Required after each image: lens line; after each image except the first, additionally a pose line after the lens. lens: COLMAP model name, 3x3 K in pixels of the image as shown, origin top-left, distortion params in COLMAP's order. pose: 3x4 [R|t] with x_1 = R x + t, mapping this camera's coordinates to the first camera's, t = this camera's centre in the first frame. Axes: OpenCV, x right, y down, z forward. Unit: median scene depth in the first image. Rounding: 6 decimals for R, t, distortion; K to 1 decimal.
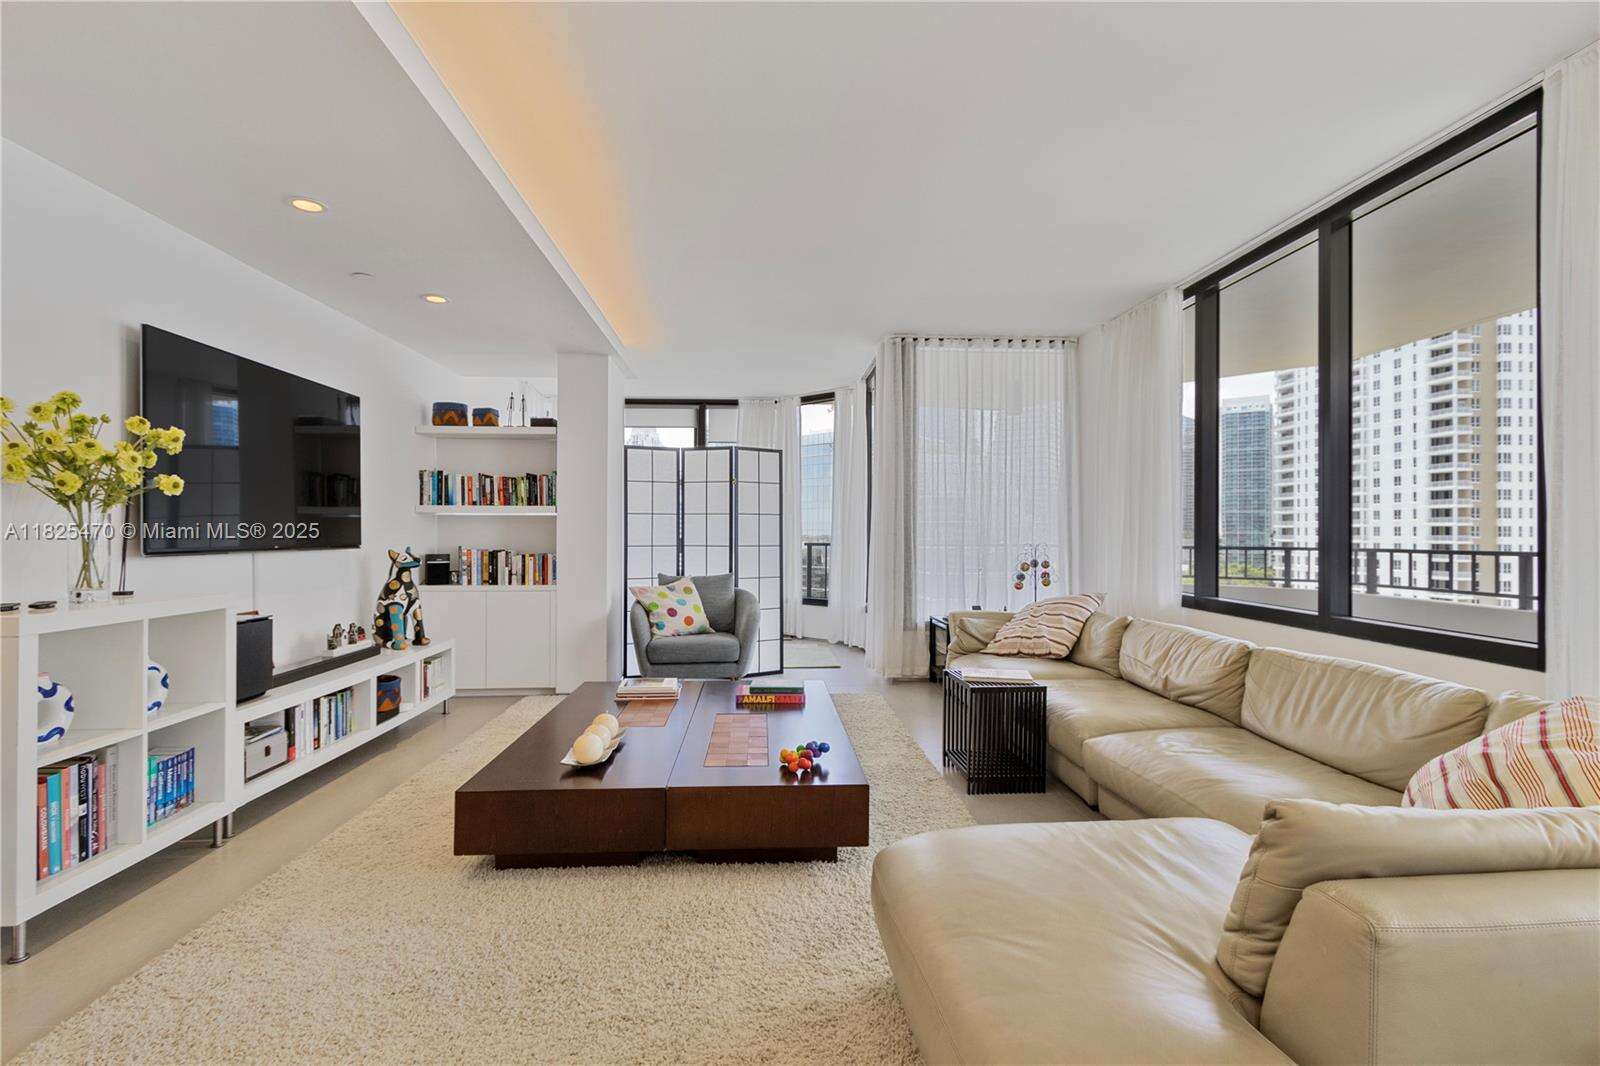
lens RADIAL K [[738.3, 0, 801.5], [0, 738.3, 526.2], [0, 0, 1]] dist [0.006013, -0.000570]
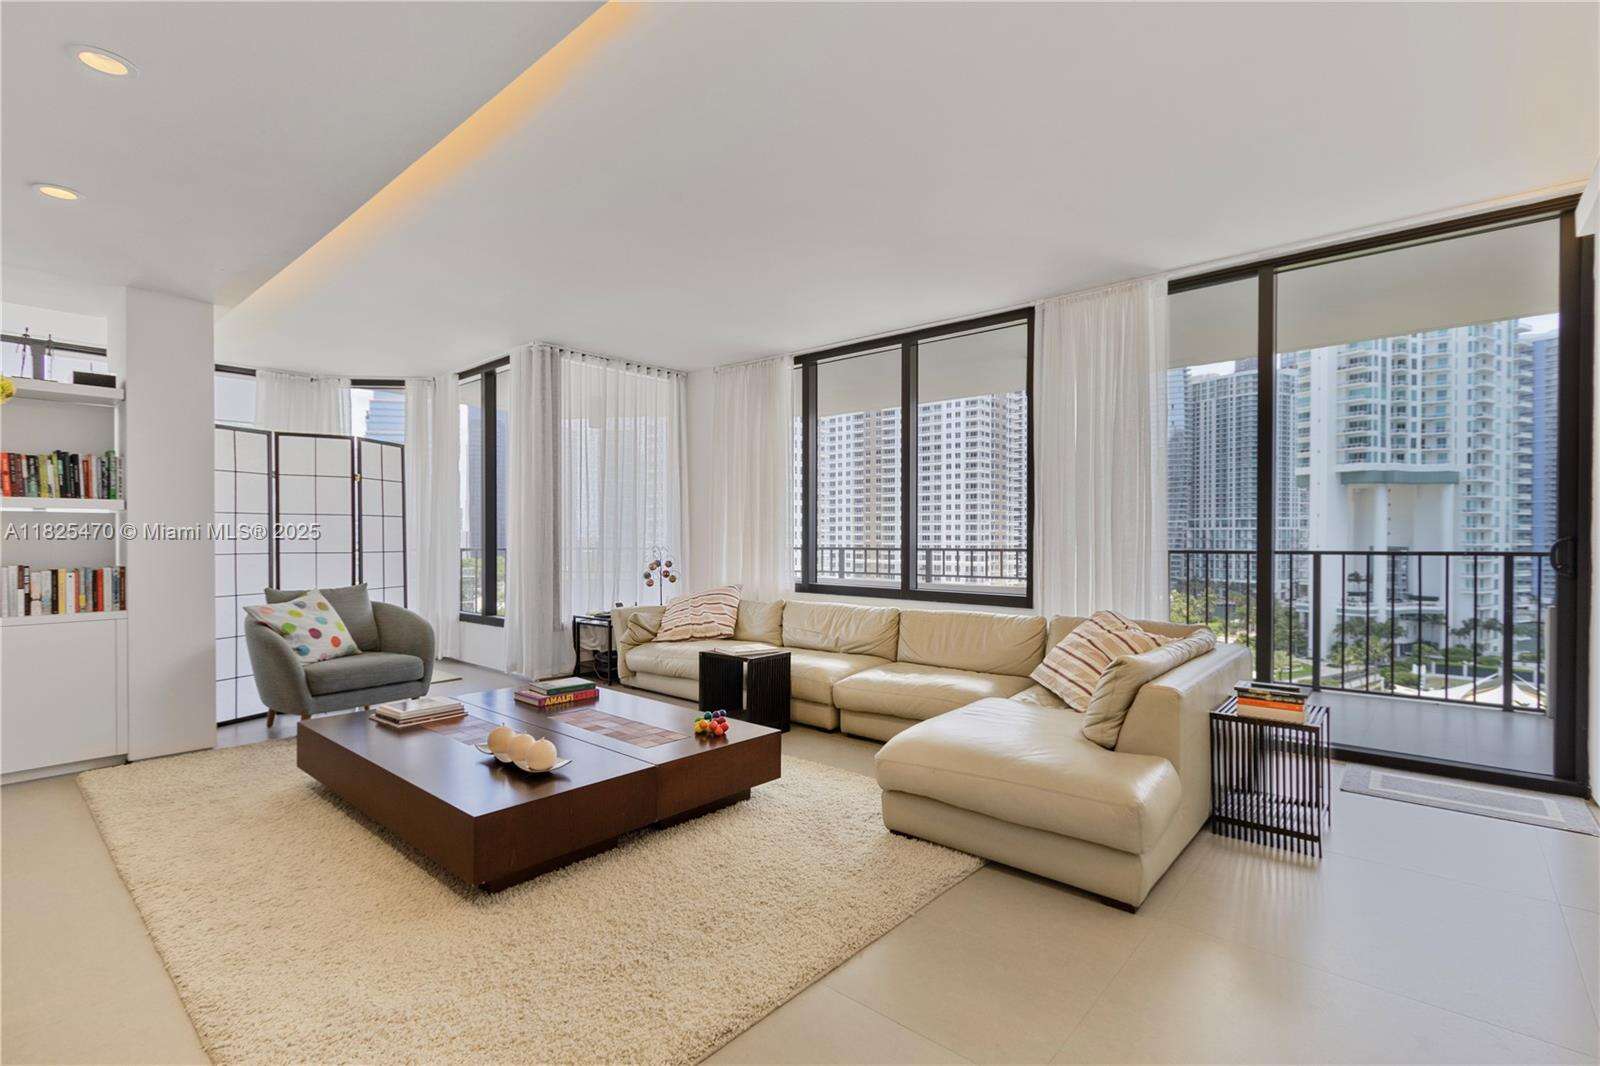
lens RADIAL K [[738.3, 0, 801.0], [0, 738.3, 553.6], [0, 0, 1]] dist [0.006013, -0.000570]
pose [[0.700637, -0.015899, 0.713340, -0.384471], [-0.007874, 0.999519, 0.030010, -0.002390], [-0.713474, -0.026643, 0.700175, 0.029882]]
